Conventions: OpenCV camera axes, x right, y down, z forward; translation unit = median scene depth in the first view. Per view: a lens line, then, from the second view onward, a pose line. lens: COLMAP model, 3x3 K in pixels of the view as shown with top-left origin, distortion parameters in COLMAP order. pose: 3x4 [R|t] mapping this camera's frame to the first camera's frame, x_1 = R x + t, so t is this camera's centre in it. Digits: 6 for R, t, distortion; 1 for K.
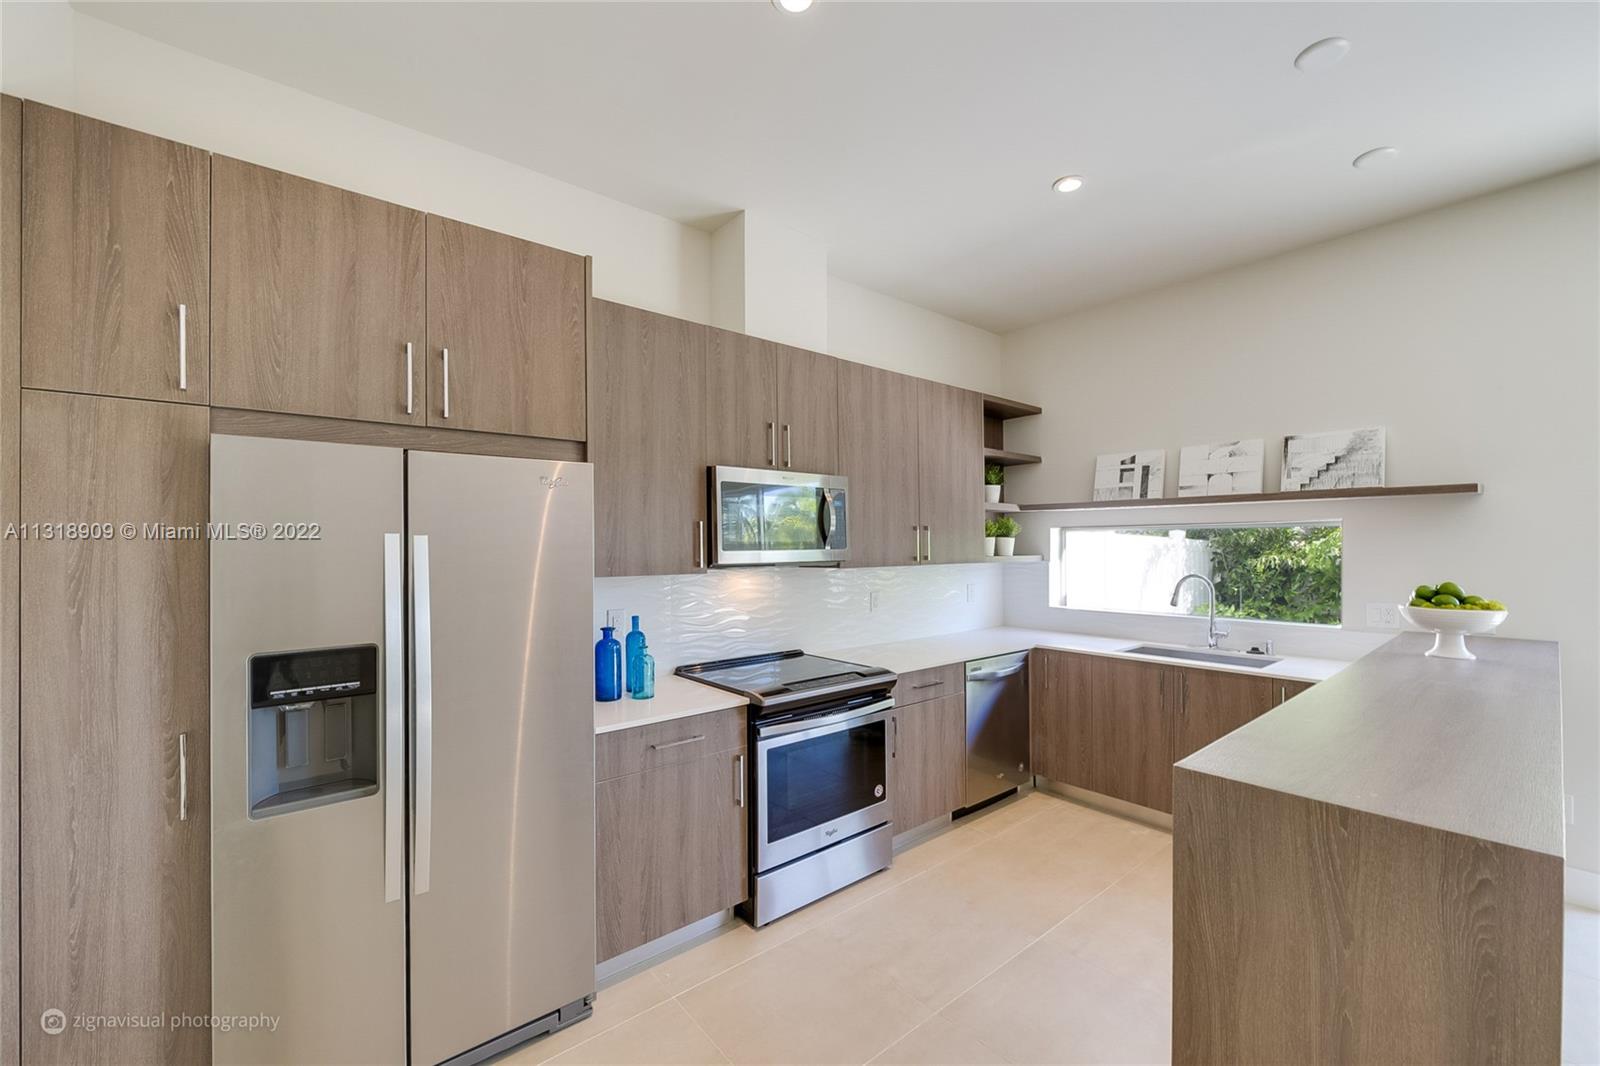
lens RADIAL K [[632.1, 0, 799.9], [0, 632.1, 539.9], [0, 0, 1]] dist [-0.000770, -0.006398]
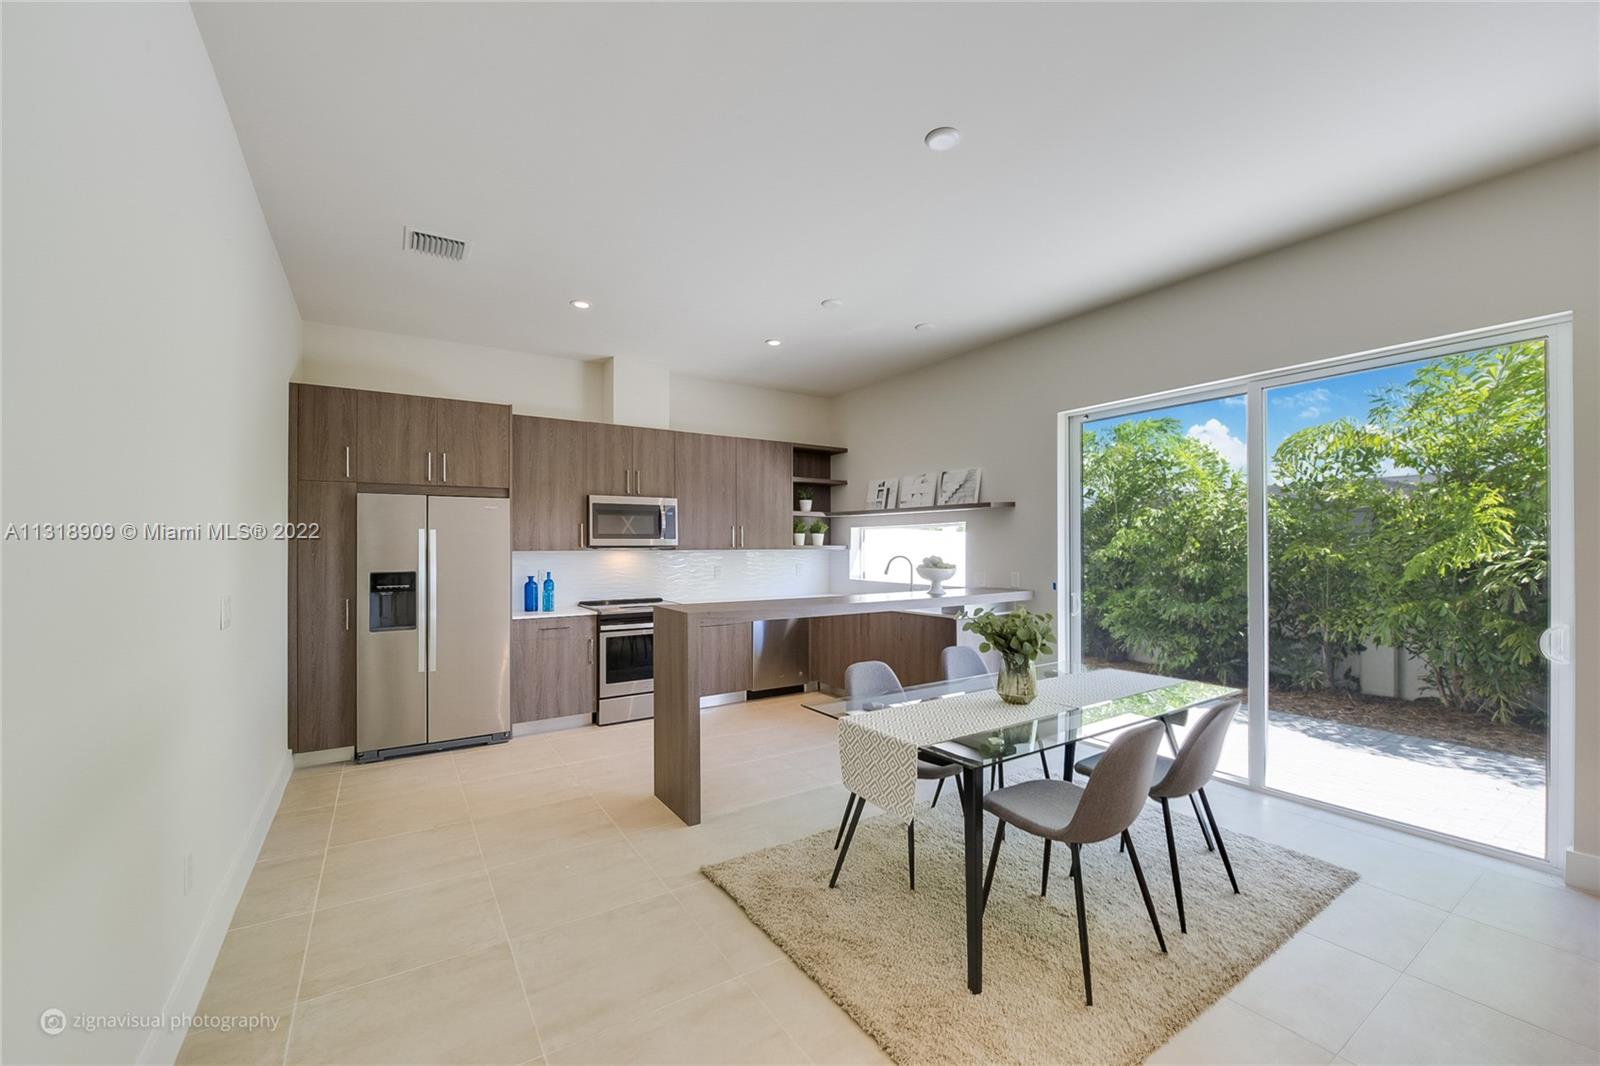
lens RADIAL K [[632.8, 0, 806.3], [0, 632.8, 537.6], [0, 0, 1]] dist [0.001005, -0.005606]
pose [[0.995768, 0.000983, -0.091899, 0.691830], [-0.001392, 0.999989, -0.004384, 0.020419], [0.091893, 0.004493, 0.995759, -0.854753]]
